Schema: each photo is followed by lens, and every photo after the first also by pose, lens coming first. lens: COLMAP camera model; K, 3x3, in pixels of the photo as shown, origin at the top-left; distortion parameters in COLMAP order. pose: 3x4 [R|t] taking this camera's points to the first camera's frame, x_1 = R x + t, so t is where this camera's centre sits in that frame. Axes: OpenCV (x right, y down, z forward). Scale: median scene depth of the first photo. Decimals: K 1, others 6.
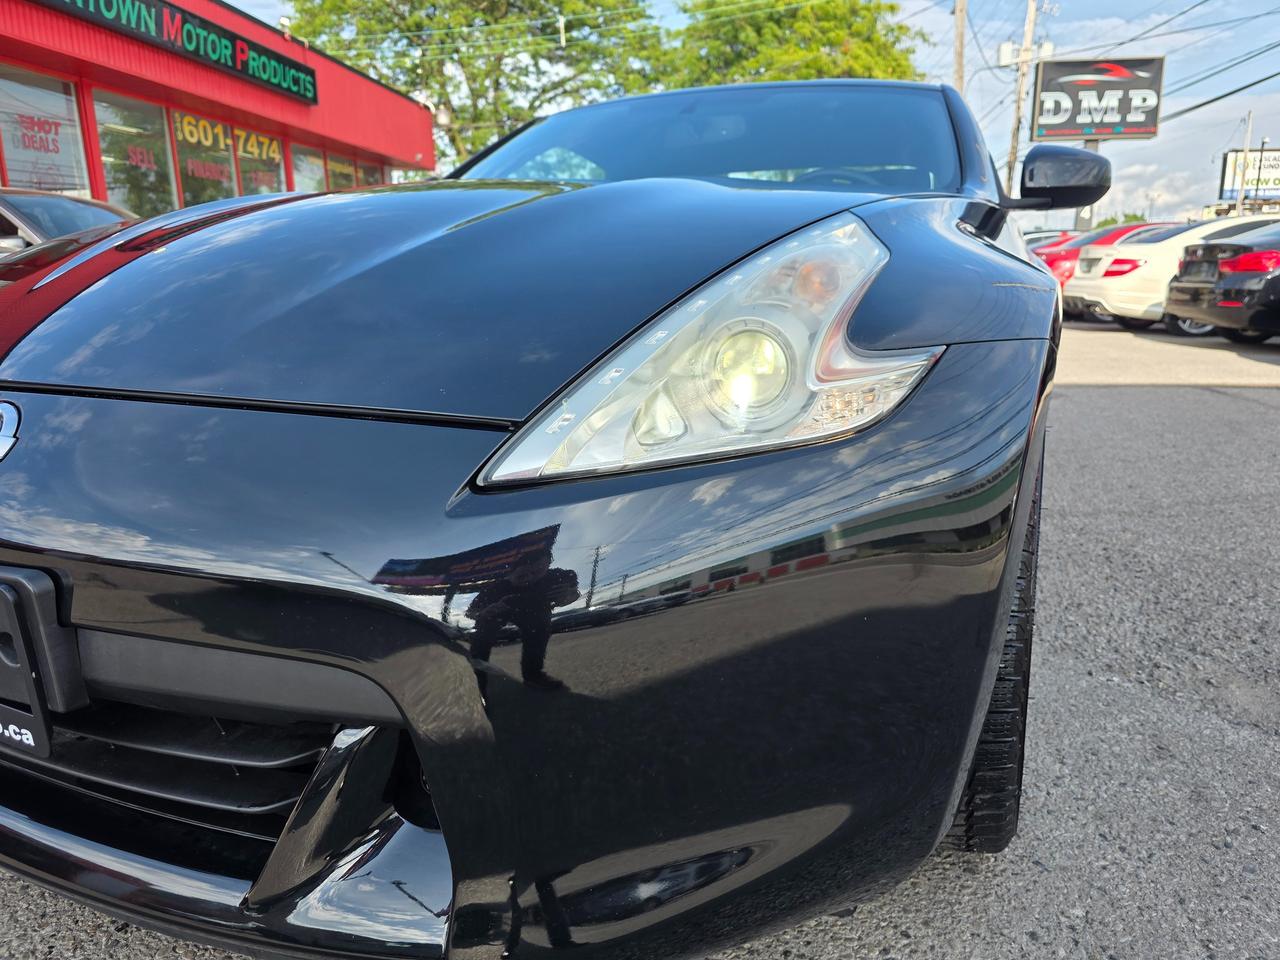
lens RADIAL K [[876.0, 0, 651.7], [0, 876.0, 474.5], [0, 0, 1]] dist [0.053015, -0.053360]
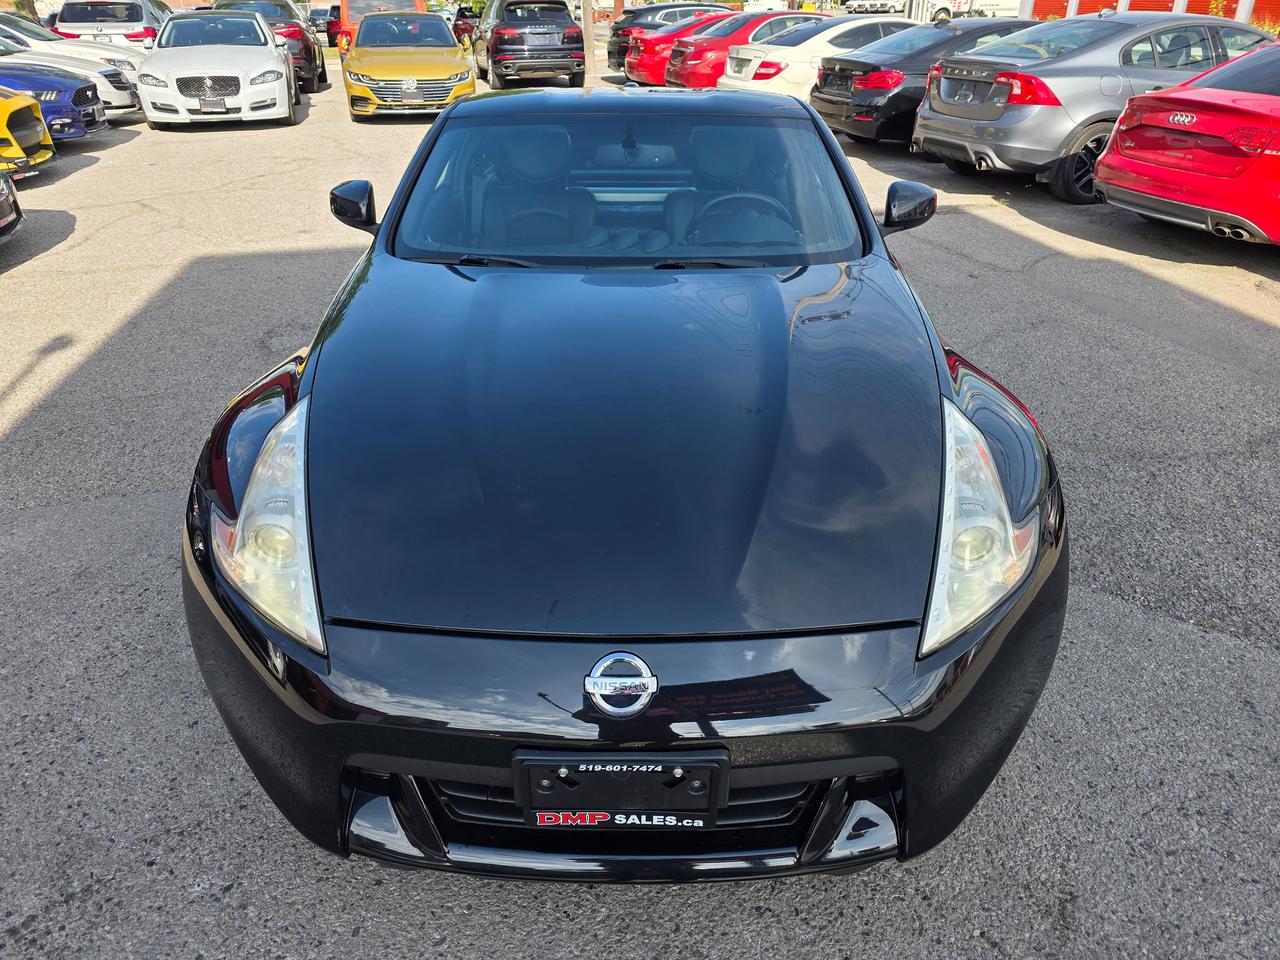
lens RADIAL K [[869.7, 0, 631.8], [0, 869.7, 475.0], [0, 0, 1]] dist [0.059997, -0.057043]
pose [[0.920472, -0.185372, 0.344047, -0.062303], [0.088606, 0.956412, 0.278253, -0.044842], [-0.380631, -0.225640, 0.896776, -0.021798]]
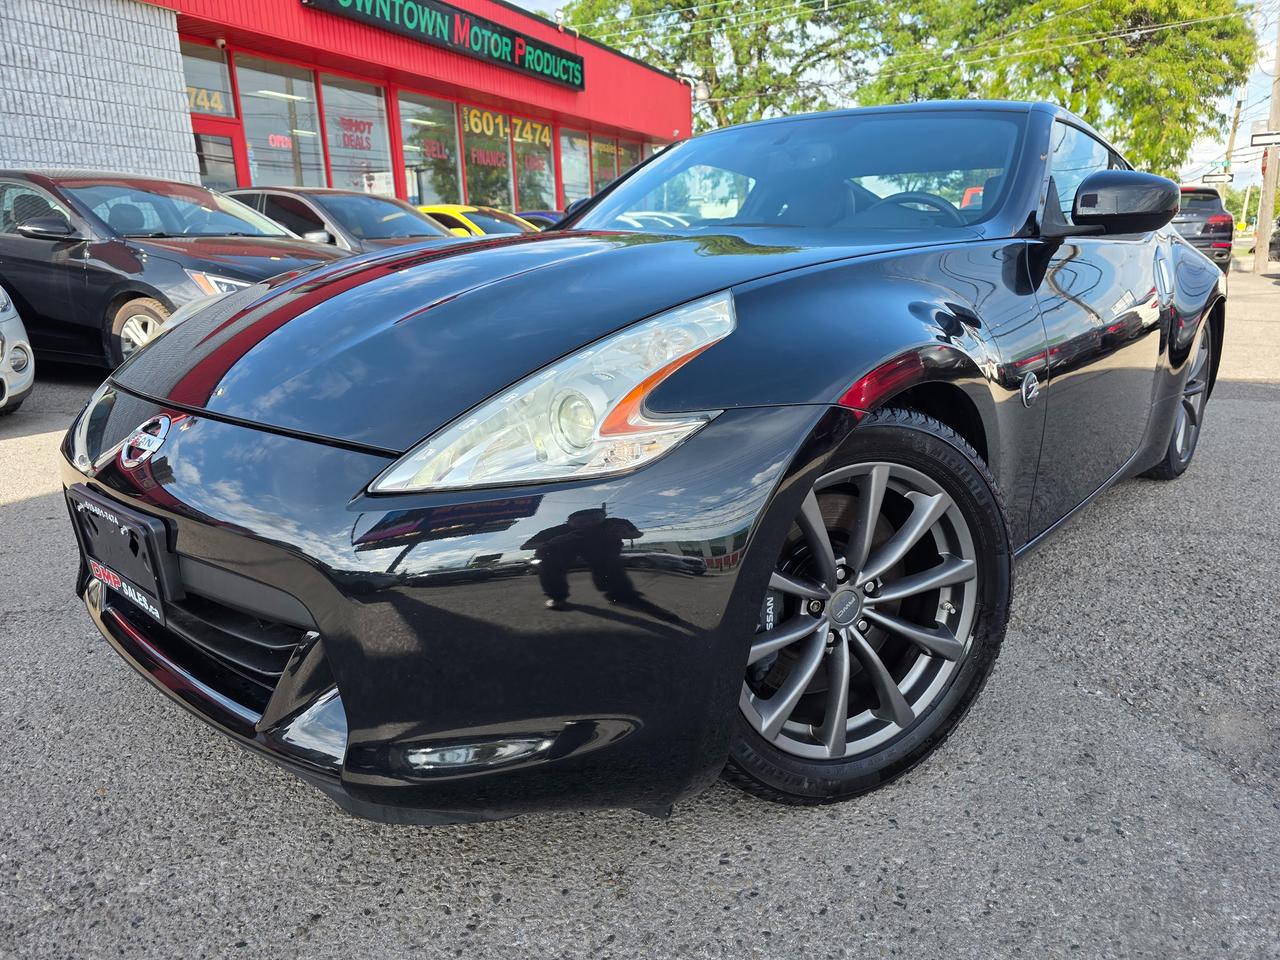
lens RADIAL K [[864.7, 0, 640.0], [0, 864.7, 480.0], [0, 0, 1]] dist [0.054342, -0.052286]
pose [[0.954427, 0.071150, -0.289840, 0.031797], [-0.057571, 0.996818, 0.055122, -0.005404], [0.292840, -0.035924, 0.955486, -0.016850]]
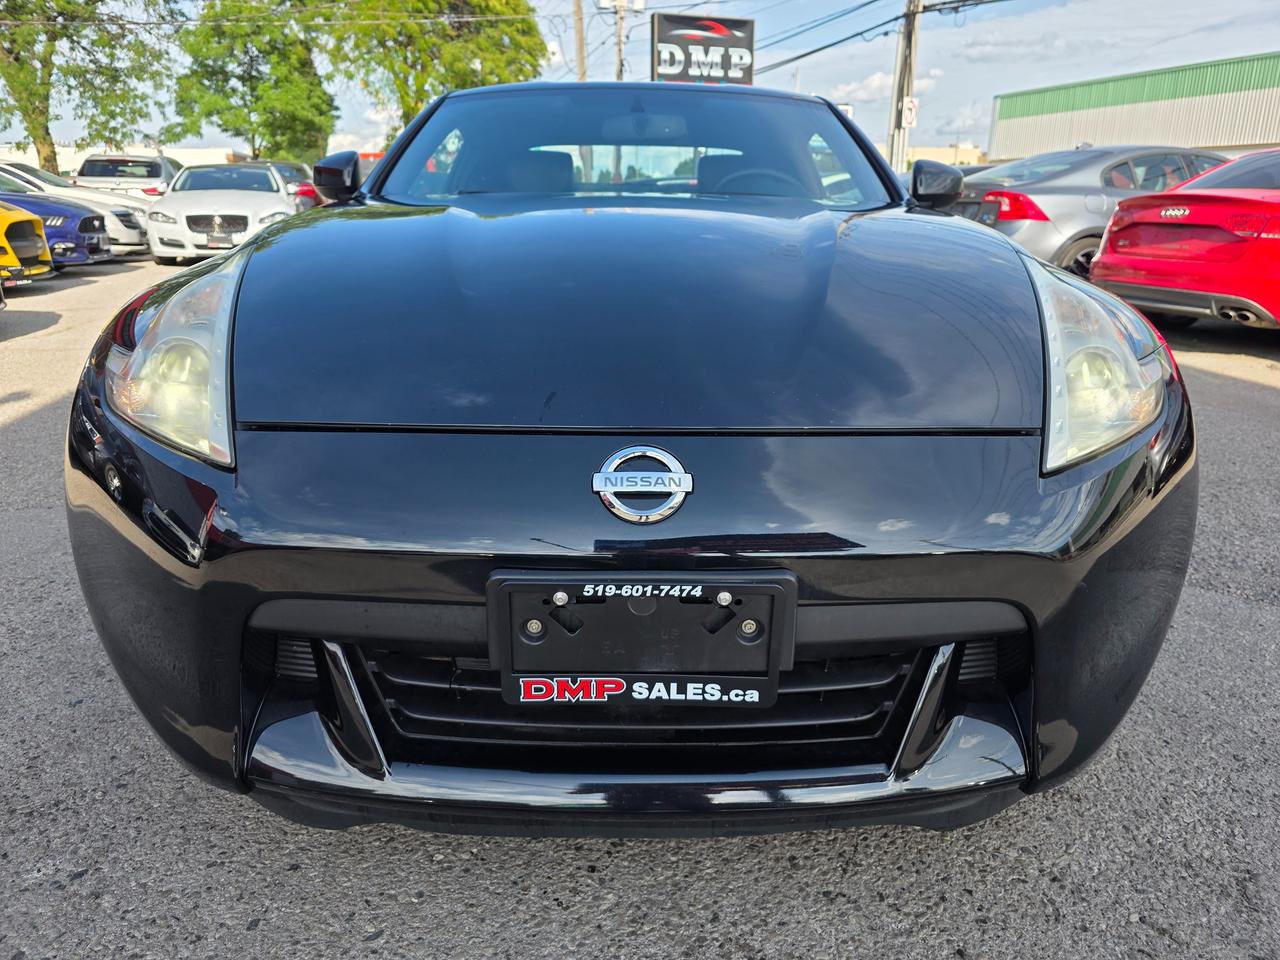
lens RADIAL K [[876.0, 0, 651.7], [0, 876.0, 474.5], [0, 0, 1]] dist [0.053015, -0.053360]
pose [[0.910423, -0.111136, 0.398471, -0.061608], [0.081891, 0.992593, 0.089737, -0.007621], [-0.405493, -0.049067, 0.912780, -0.005896]]
